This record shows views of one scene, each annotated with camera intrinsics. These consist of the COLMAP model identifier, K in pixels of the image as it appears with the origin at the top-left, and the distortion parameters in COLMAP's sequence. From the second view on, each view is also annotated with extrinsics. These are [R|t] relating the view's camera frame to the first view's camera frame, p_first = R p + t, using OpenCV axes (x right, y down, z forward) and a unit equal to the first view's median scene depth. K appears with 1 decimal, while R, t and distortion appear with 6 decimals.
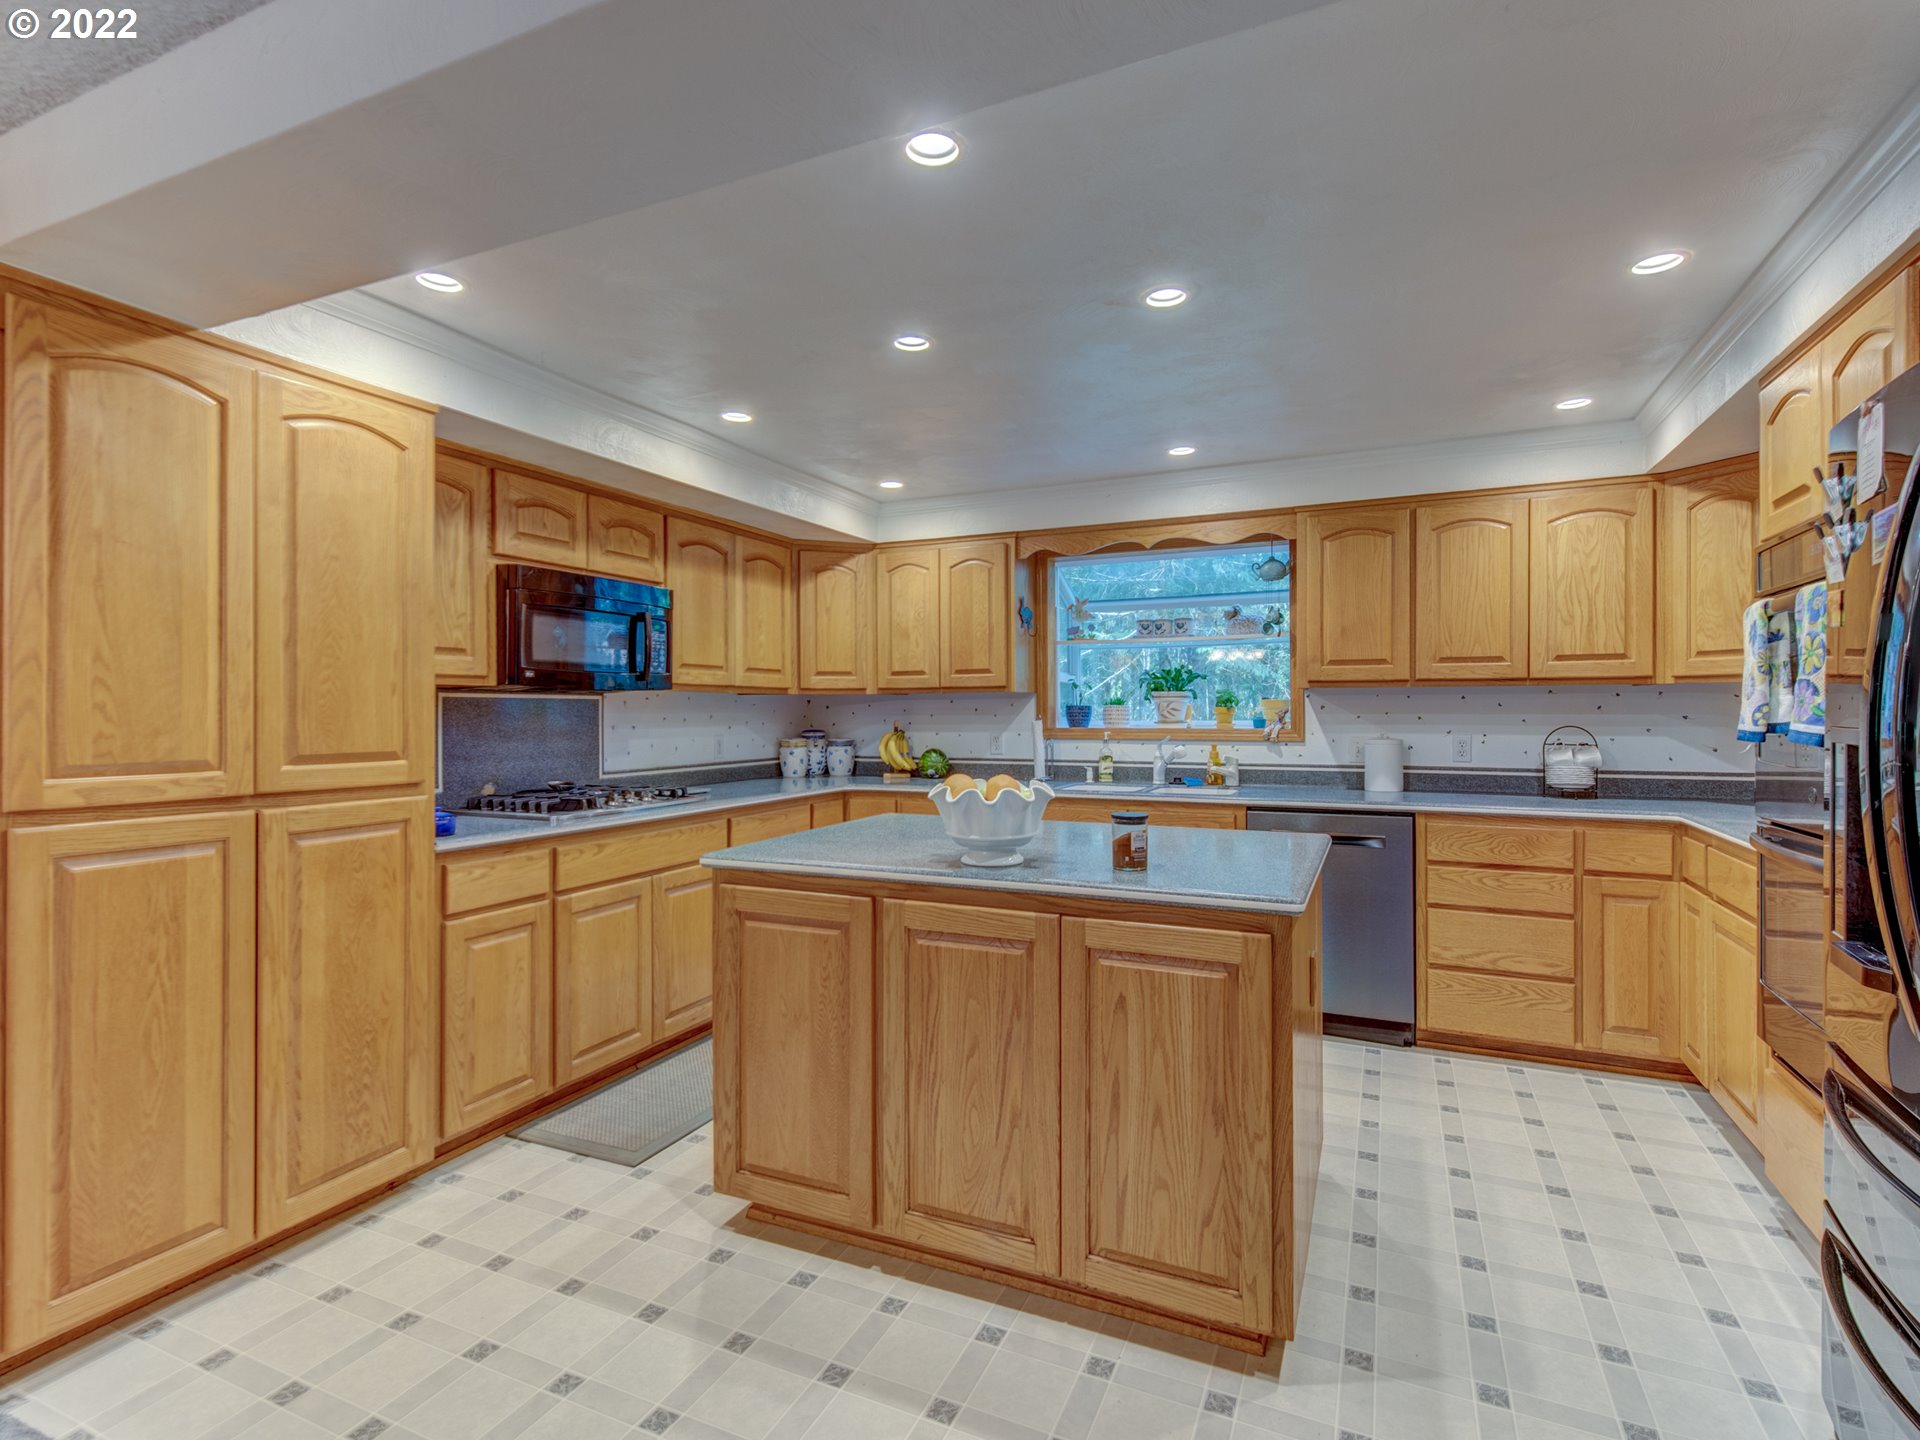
lens RADIAL K [[962.9, 0, 961.0], [0, 962.9, 713.3], [0, 0, 1]] dist [0.009781, 0.000329]
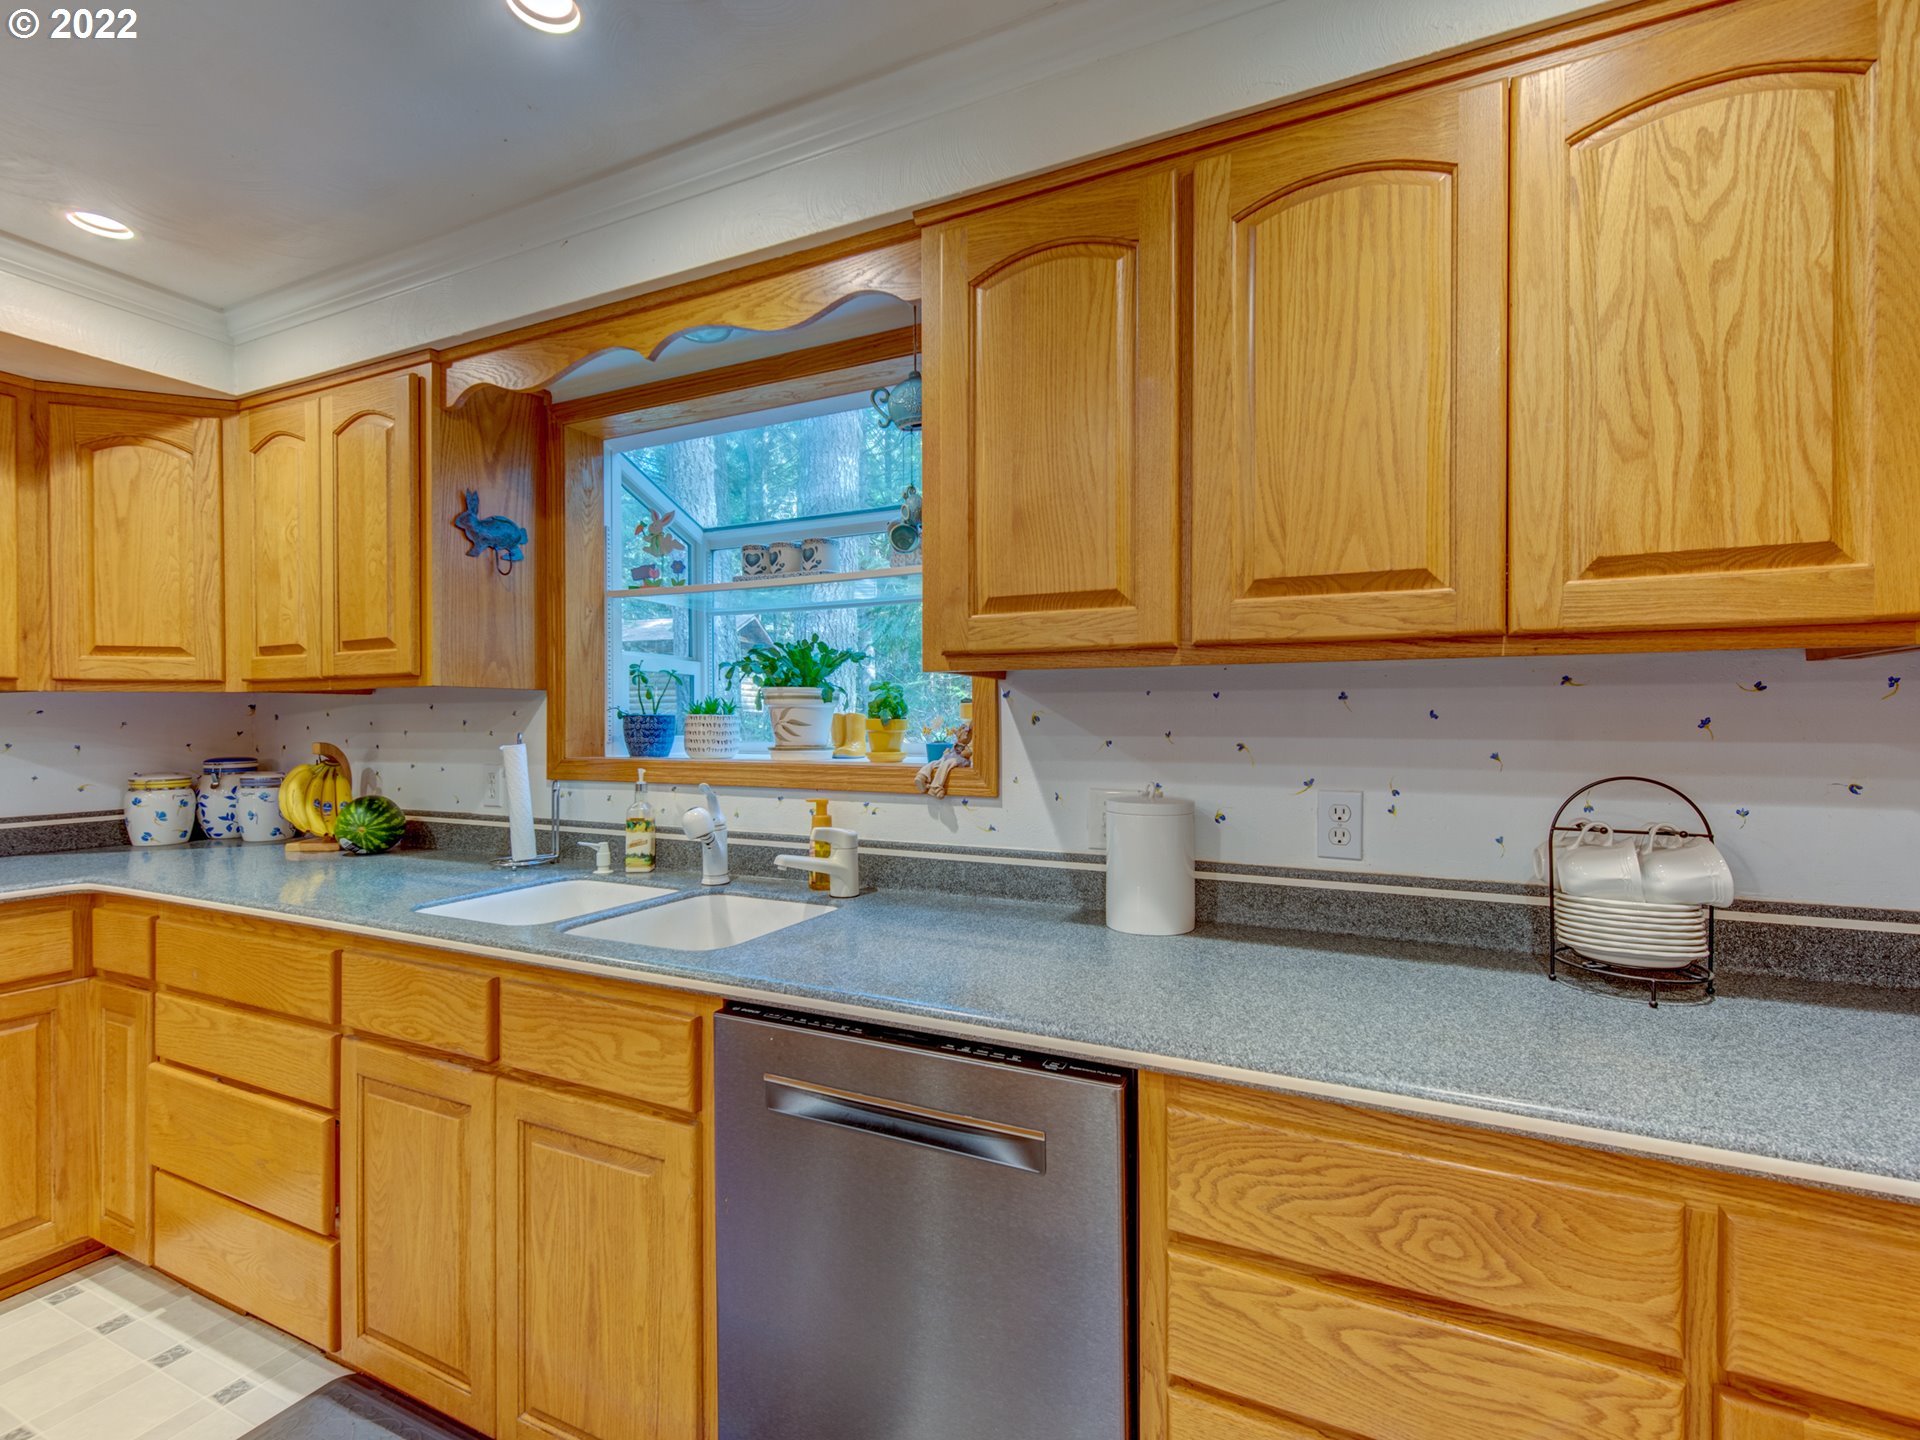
lens RADIAL K [[888.3, 0, 980.1], [0, 888.3, 717.3], [0, 0, 1]] dist [0.006949, -0.000712]
pose [[0.999940, 0.001772, -0.010795, 0.401540], [-0.001808, 0.999993, -0.003372, -0.006708], [0.010789, 0.003392, 0.999936, 0.678159]]
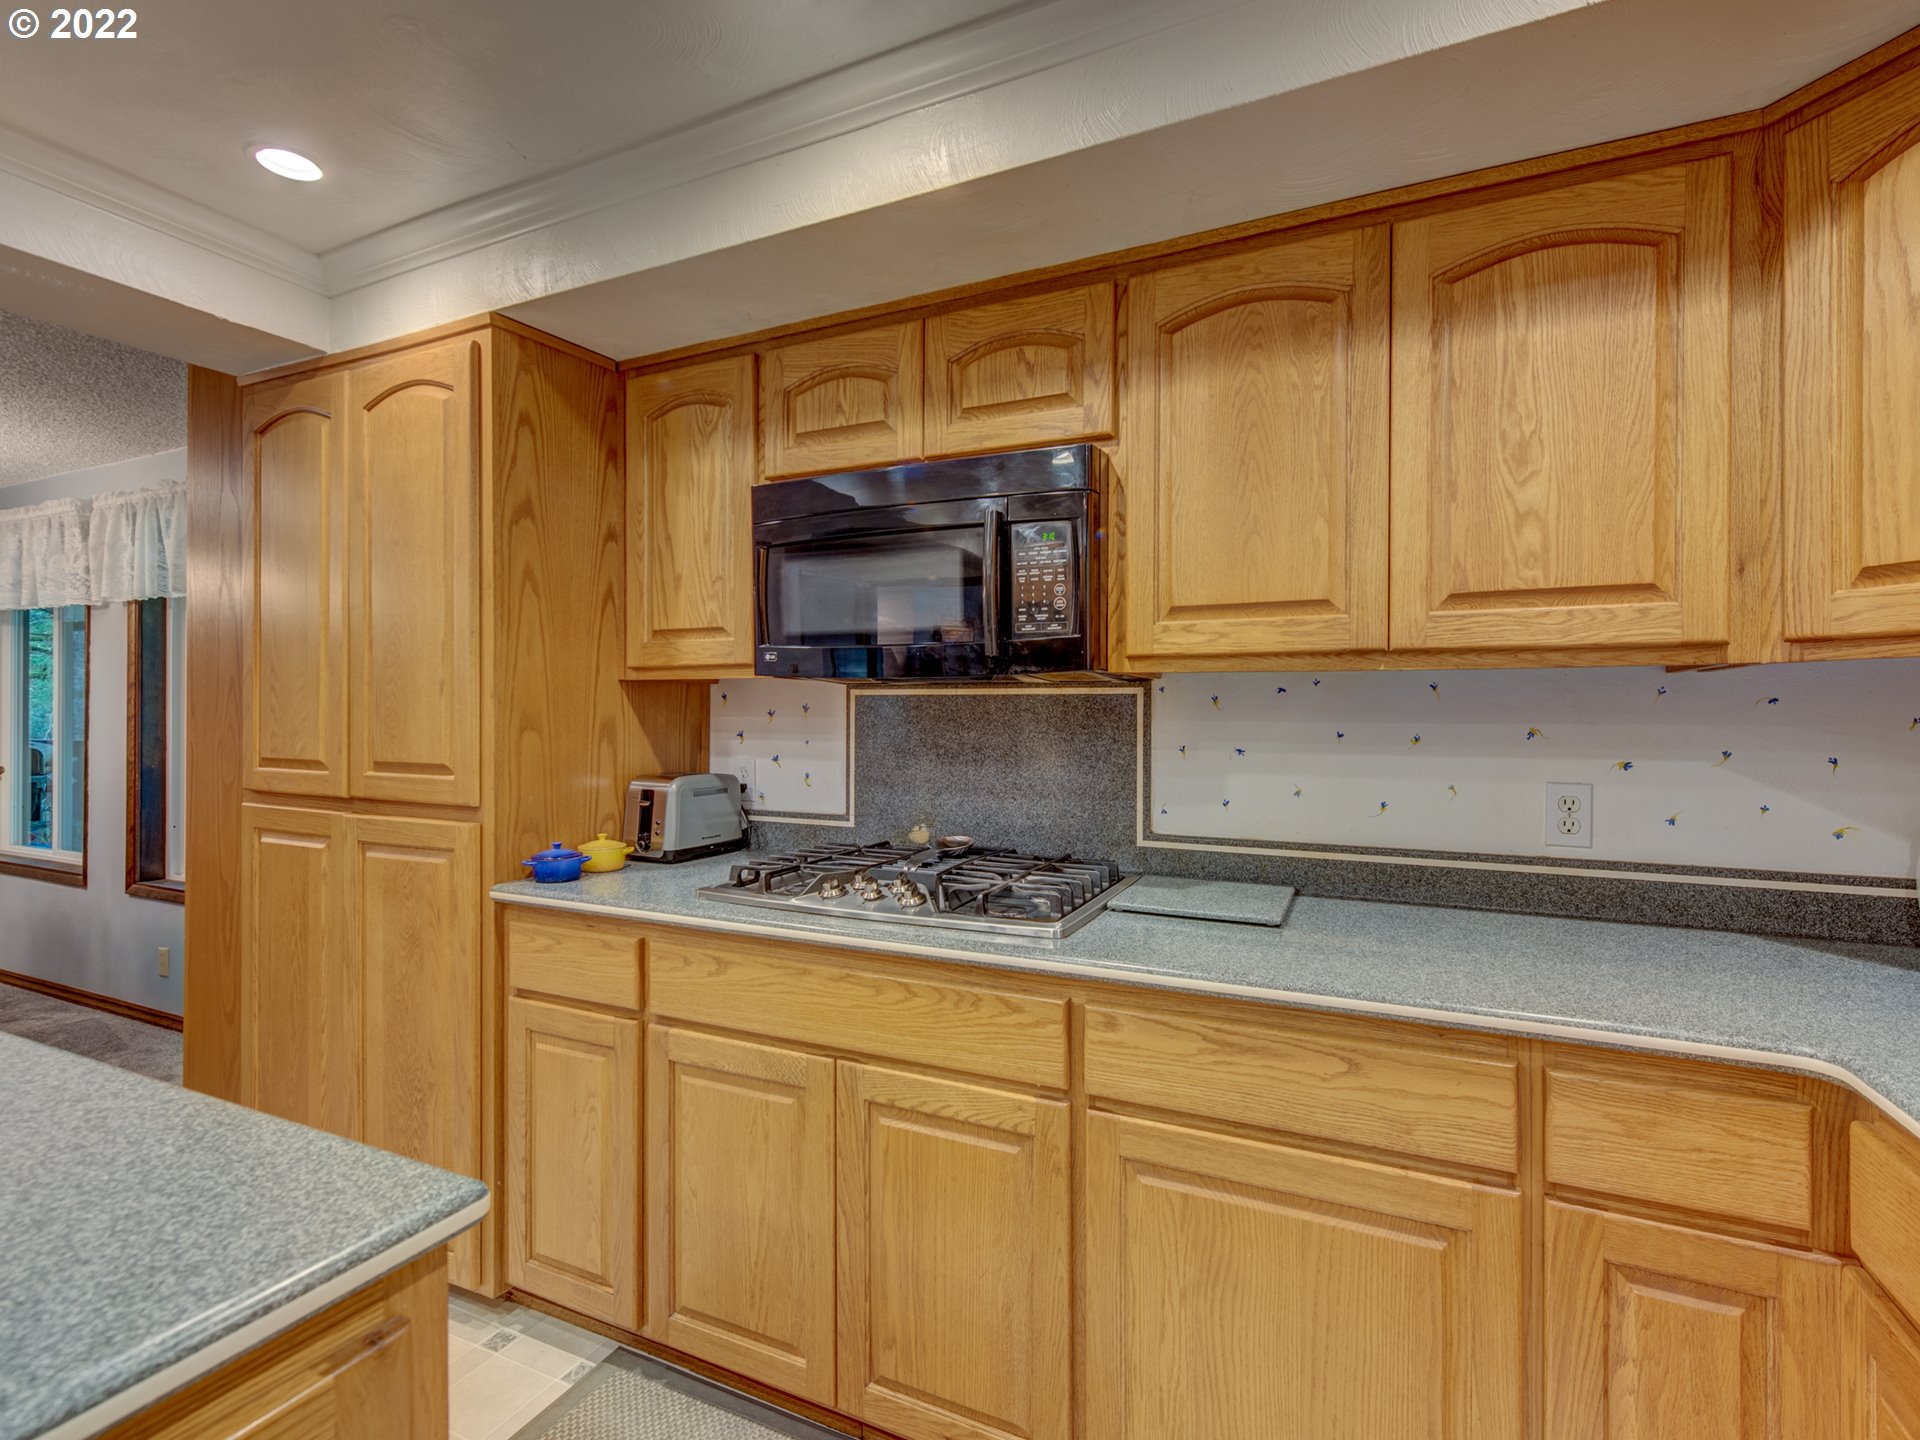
lens RADIAL K [[888.3, 0, 980.1], [0, 888.3, 717.3], [0, 0, 1]] dist [0.006949, -0.000712]
pose [[-0.007680, 0.008386, -0.999935, 0.110356], [-0.004933, 0.999952, 0.008424, -0.005908], [0.999958, 0.004997, -0.007639, 0.971308]]
